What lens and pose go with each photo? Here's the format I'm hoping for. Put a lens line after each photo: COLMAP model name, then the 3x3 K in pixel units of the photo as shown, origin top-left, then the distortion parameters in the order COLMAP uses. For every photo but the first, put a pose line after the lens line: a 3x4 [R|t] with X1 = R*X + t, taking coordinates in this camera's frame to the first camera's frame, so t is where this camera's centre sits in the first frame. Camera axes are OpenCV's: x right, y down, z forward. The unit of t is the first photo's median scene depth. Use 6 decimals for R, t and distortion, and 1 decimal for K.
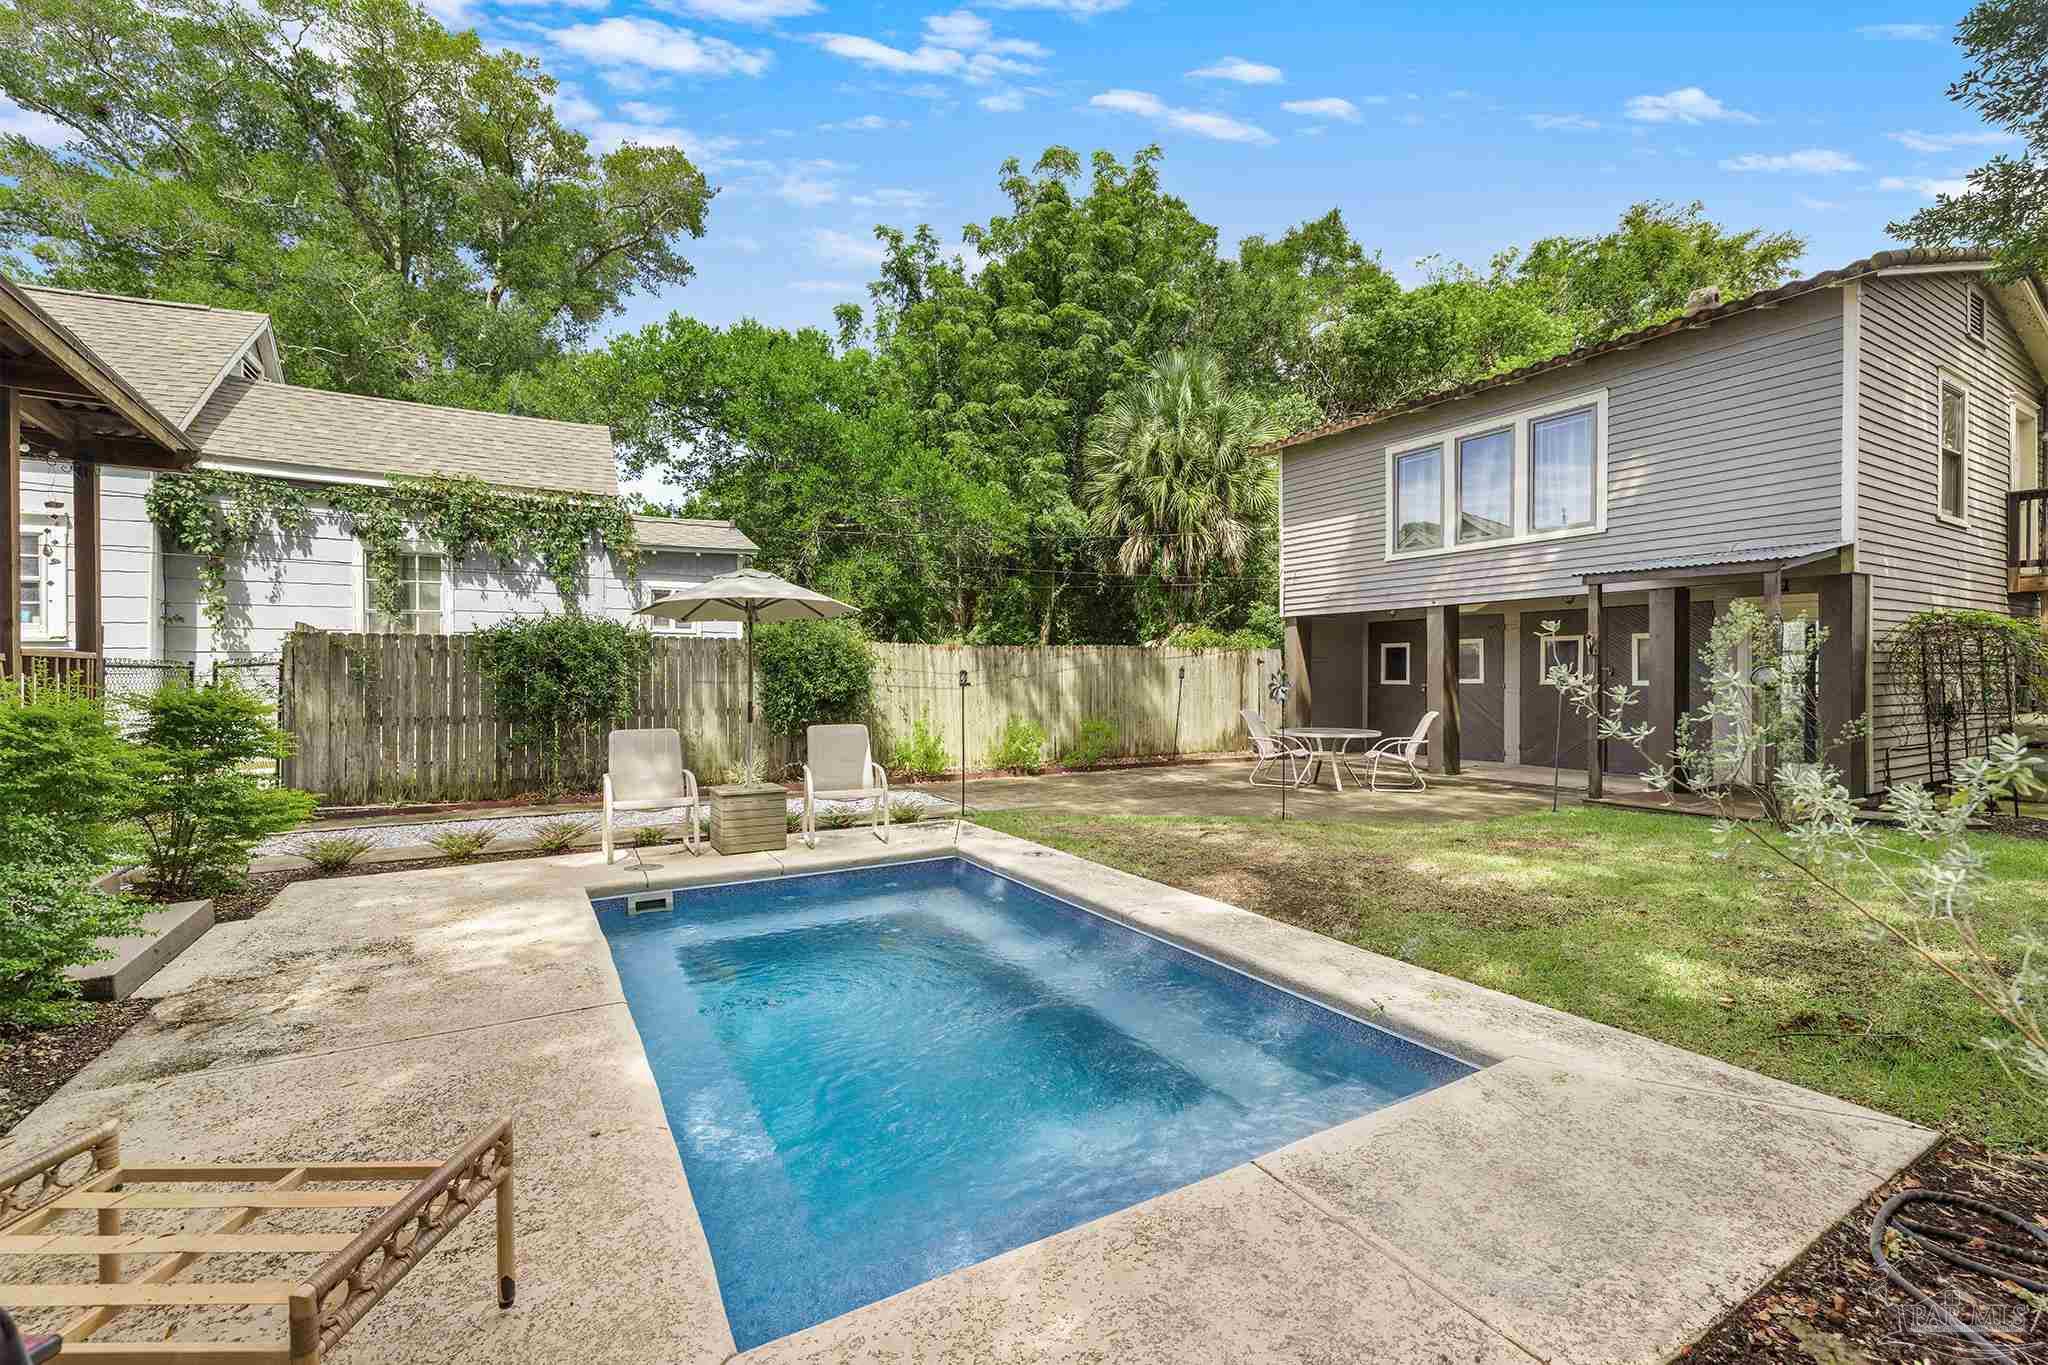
lens RADIAL K [[862.9, 0, 1015.8], [0, 862.9, 683.7], [0, 0, 1]] dist [-0.002866, -0.000823]
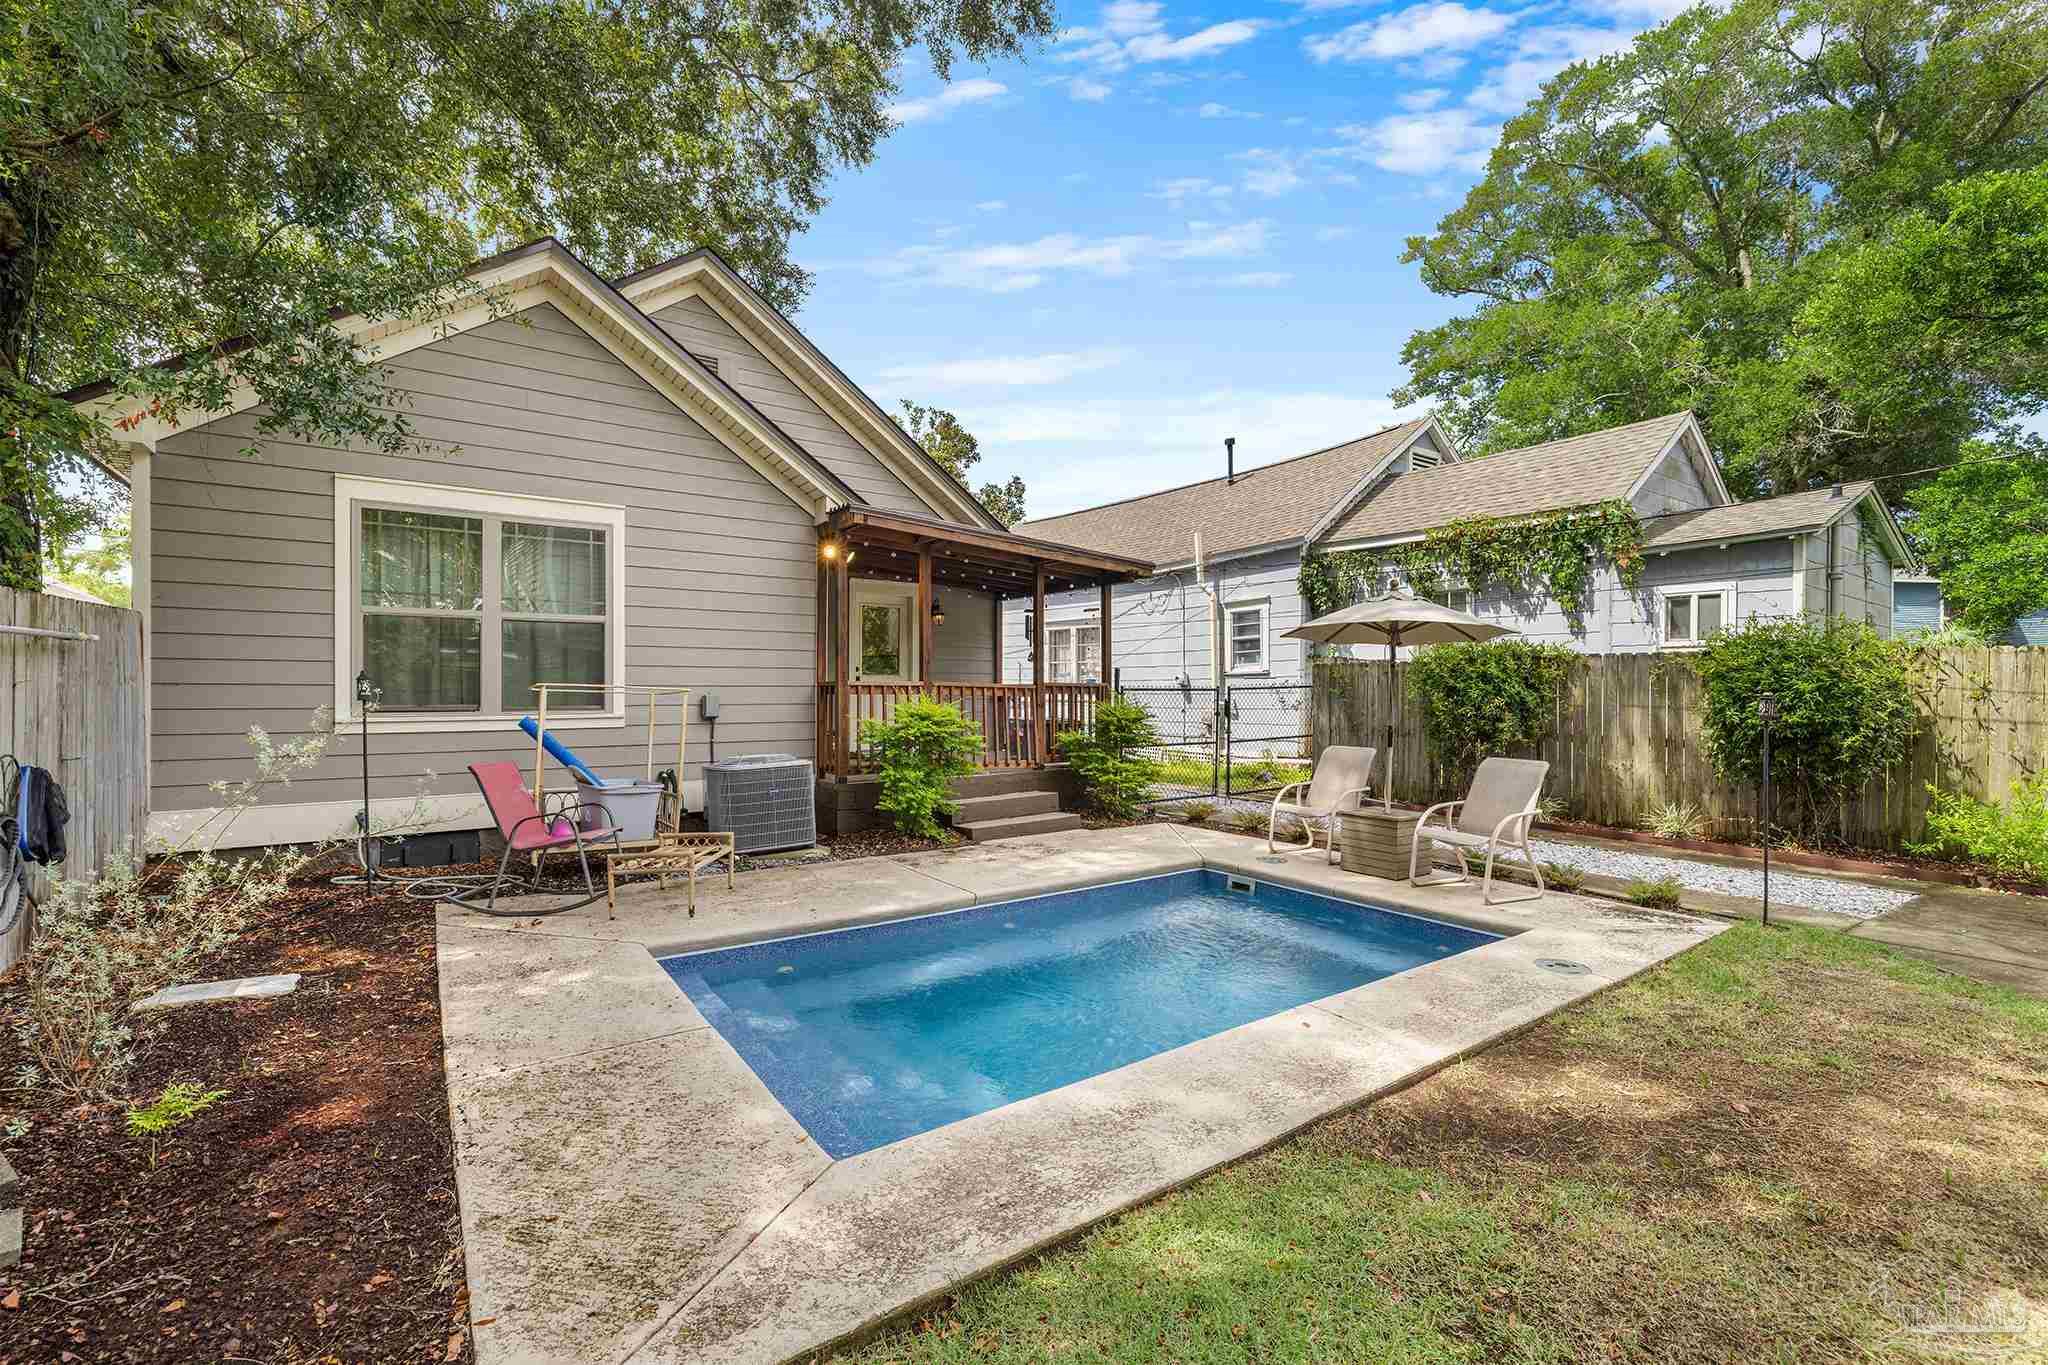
lens RADIAL K [[862.9, 0, 1015.8], [0, 862.9, 683.7], [0, 0, 1]] dist [-0.002866, -0.000823]
pose [[0.080490, -0.005514, -0.996740, 0.428028], [-0.015206, 0.999862, -0.006759, -0.008869], [0.996639, 0.015701, 0.080395, 0.328622]]
